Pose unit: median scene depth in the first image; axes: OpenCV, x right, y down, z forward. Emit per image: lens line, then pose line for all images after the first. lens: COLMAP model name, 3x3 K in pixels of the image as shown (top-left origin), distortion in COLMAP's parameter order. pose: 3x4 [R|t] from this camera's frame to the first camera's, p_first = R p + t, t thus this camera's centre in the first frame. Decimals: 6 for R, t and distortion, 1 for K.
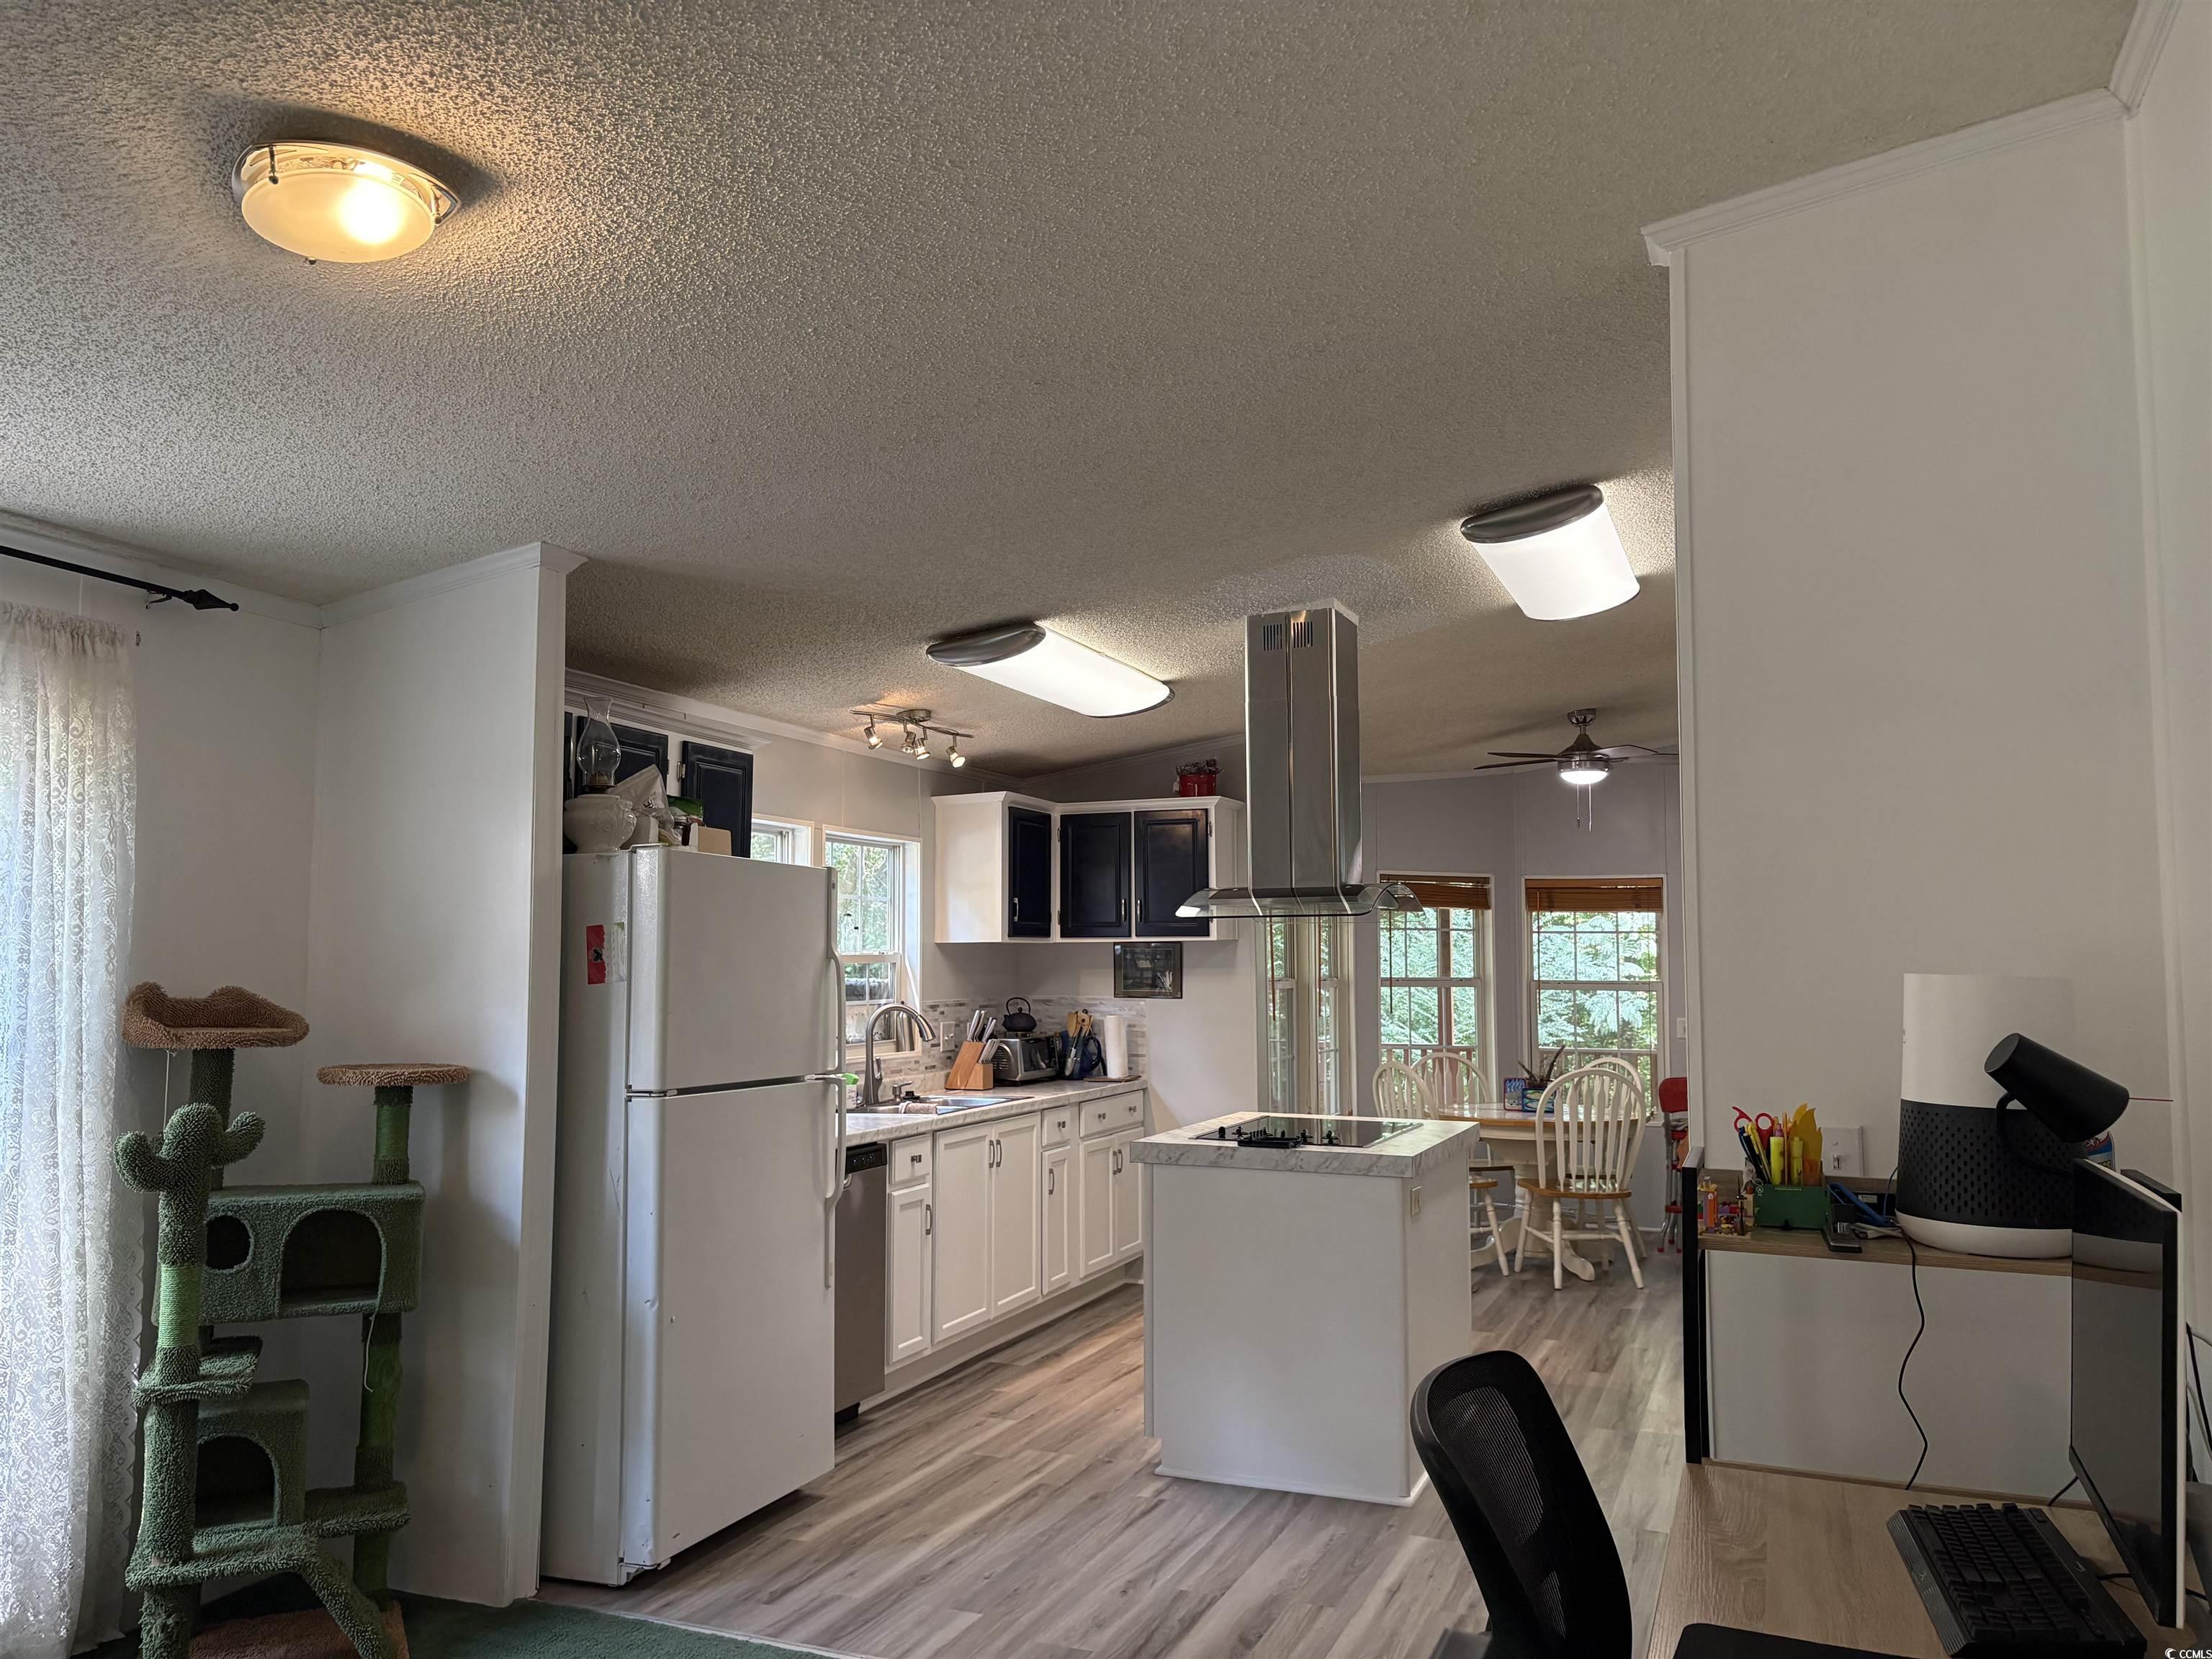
lens RADIAL K [[1676.4, 0, 1106.0], [0, 1676.4, 829.5], [0, 0, 1]] dist [0.054391, -0.075591]
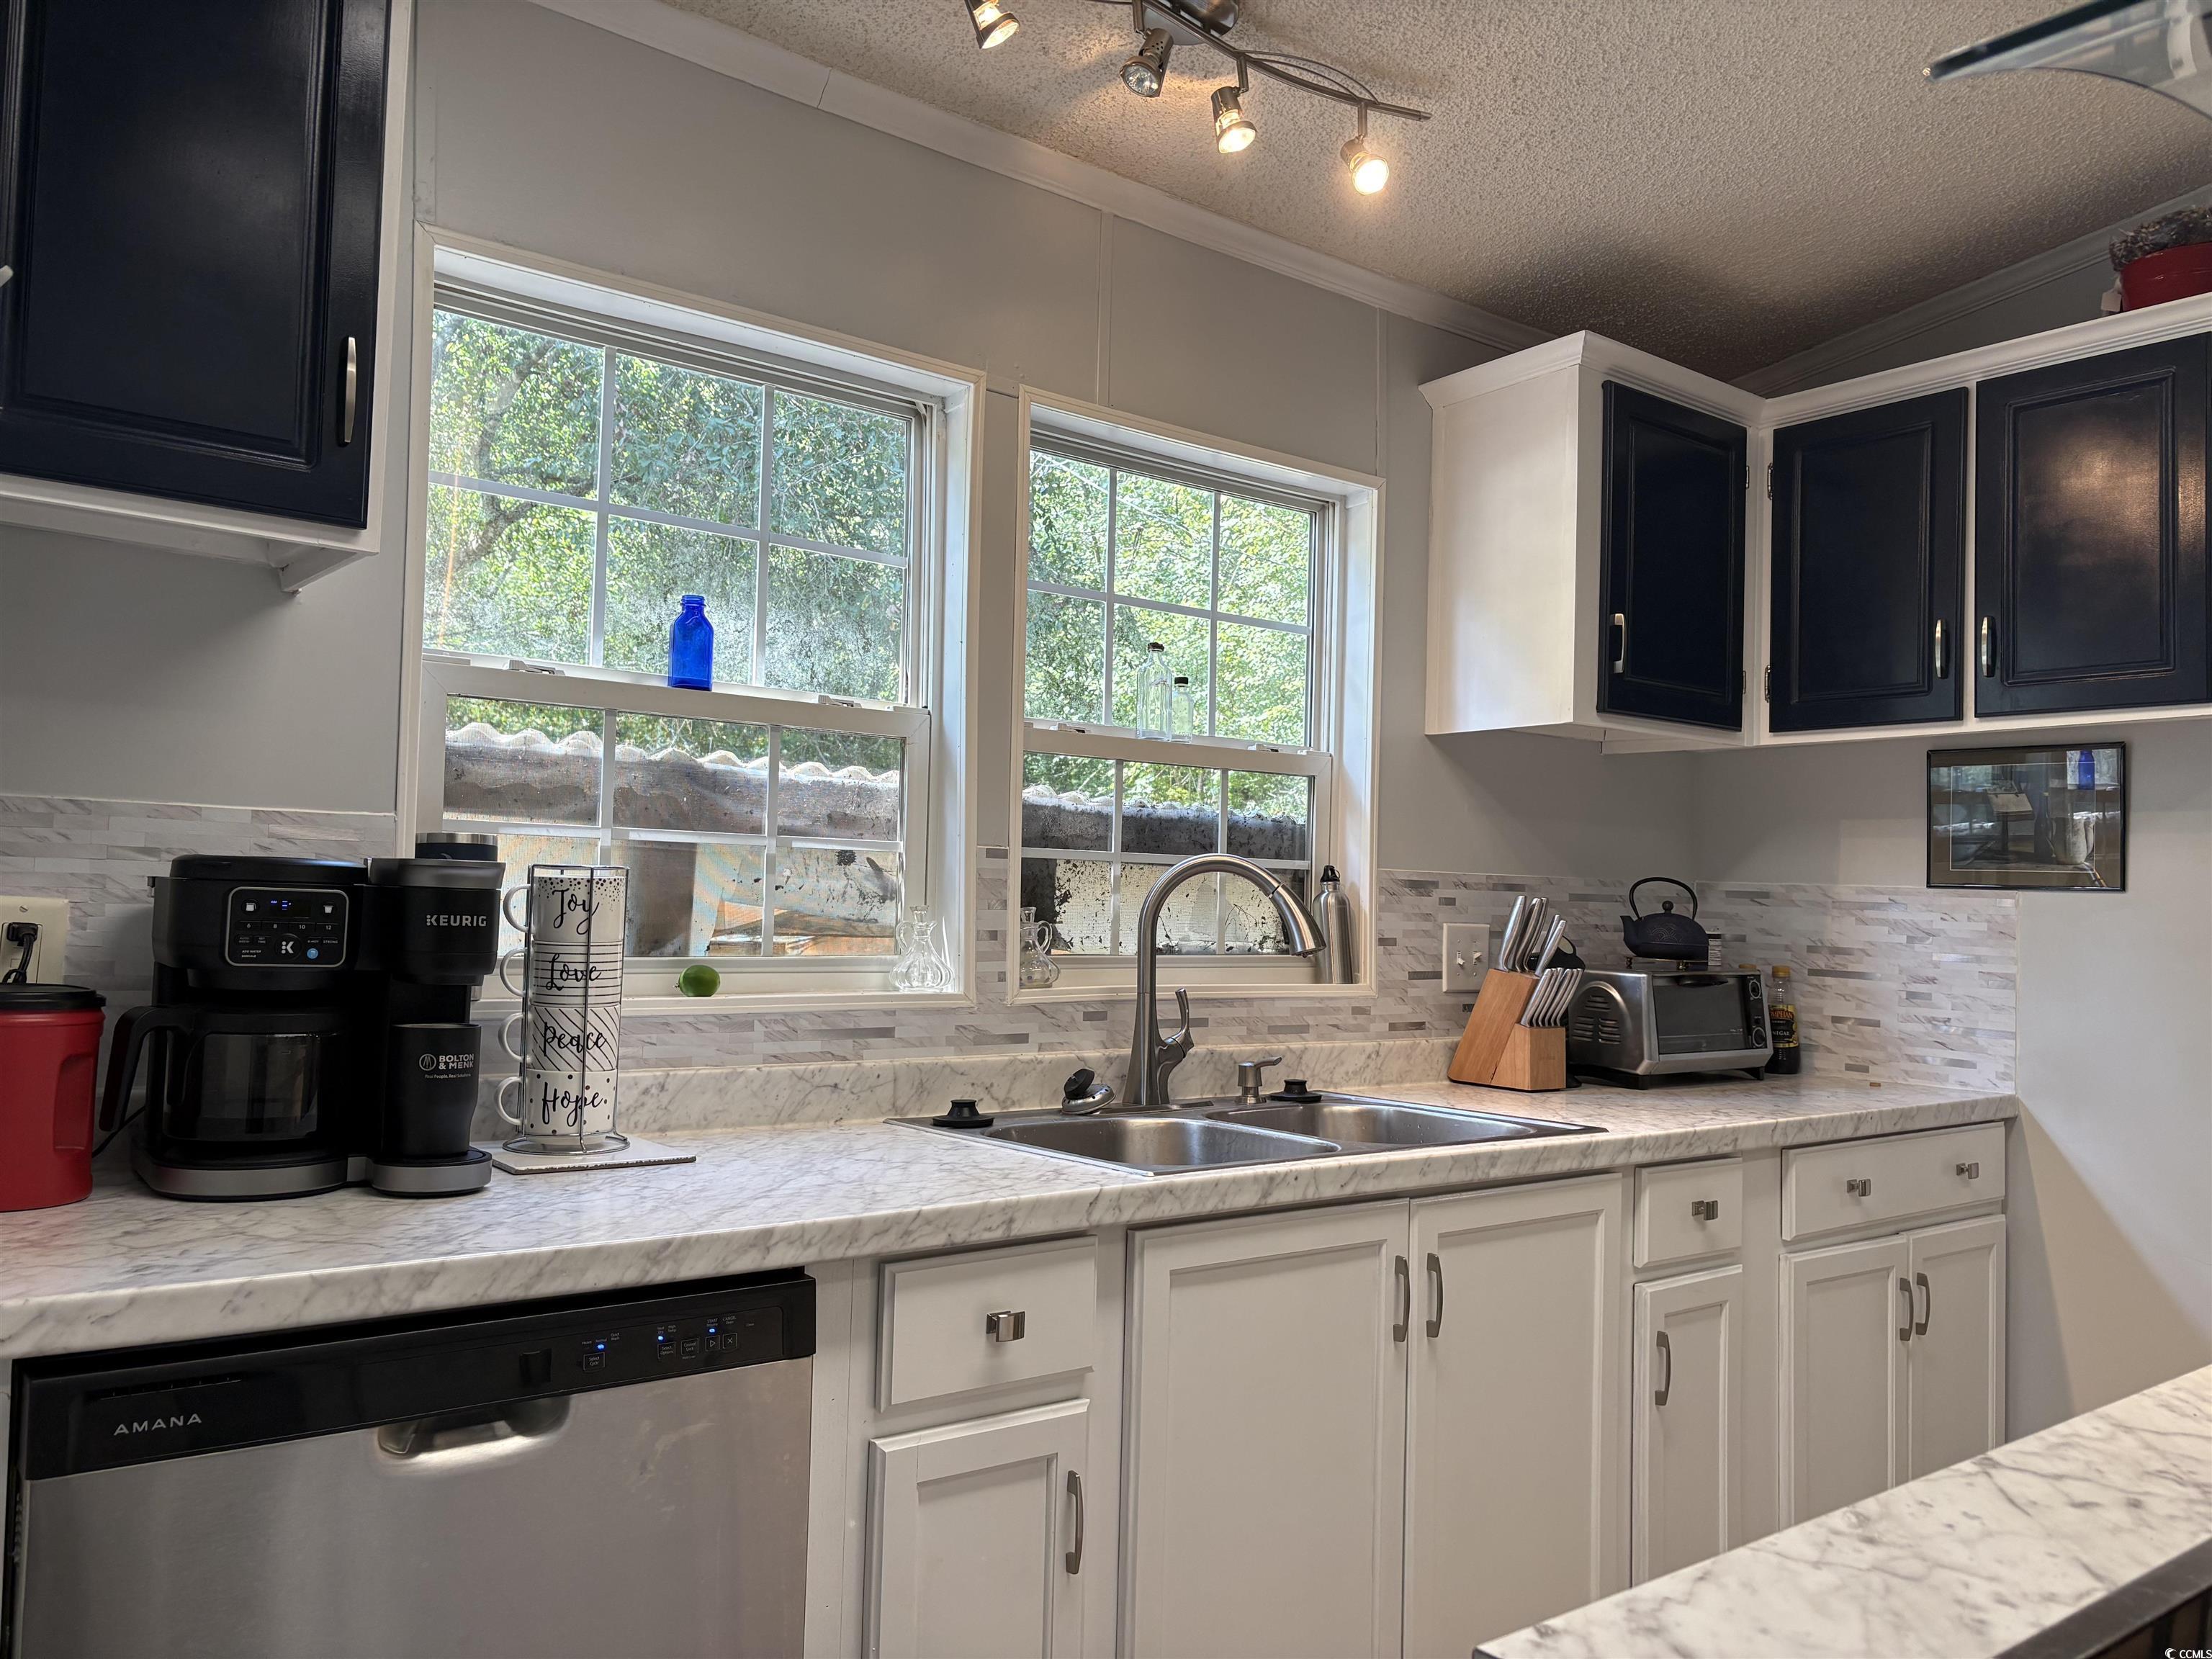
lens RADIAL K [[1654.0, 0, 1090.6], [0, 1654.0, 837.1], [0, 0, 1]] dist [0.056083, -0.062254]
pose [[0.864441, 0.009274, -0.502650, 0.035890], [0.008271, 0.999432, 0.032663, 0.079413], [0.502667, -0.032393, 0.863873, 0.596465]]
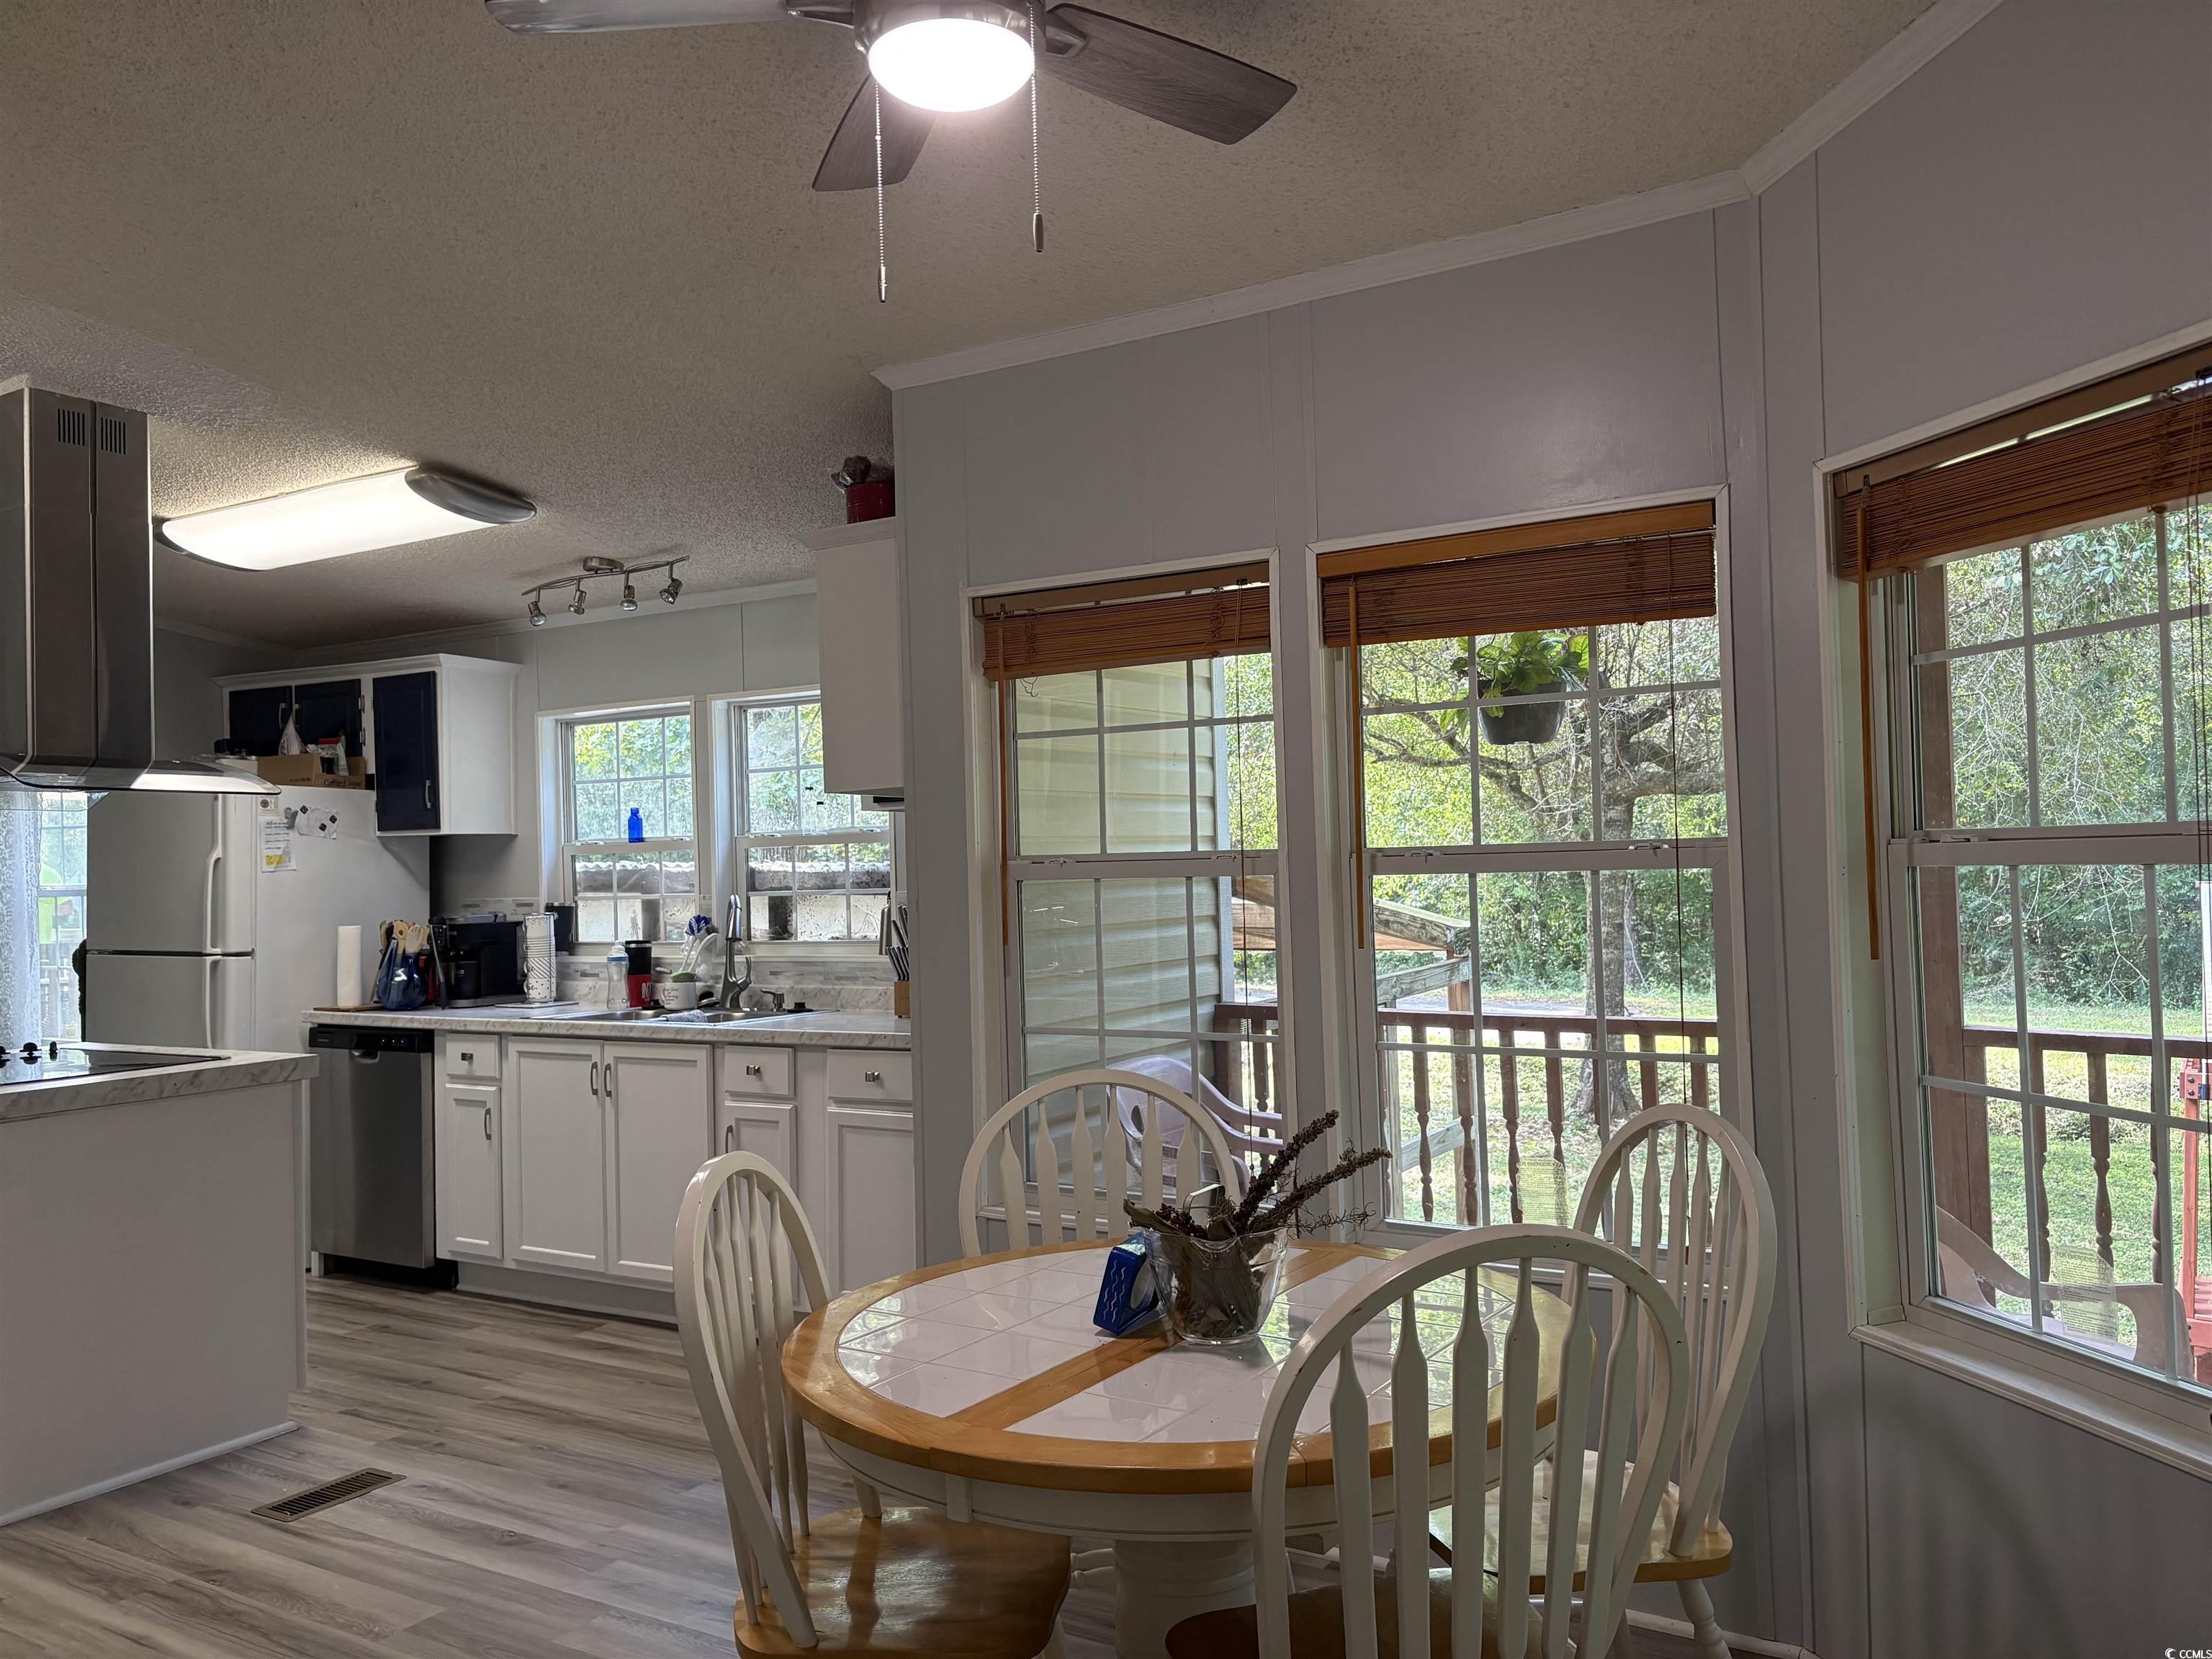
lens RADIAL K [[1654.0, 0, 1090.6], [0, 1654.0, 837.1], [0, 0, 1]] dist [0.056083, -0.062254]
pose [[-0.166756, -0.012206, -0.985923, 0.609486], [0.105019, 0.994016, -0.030069, 0.108693], [0.980389, -0.108555, -0.164477, 1.202192]]
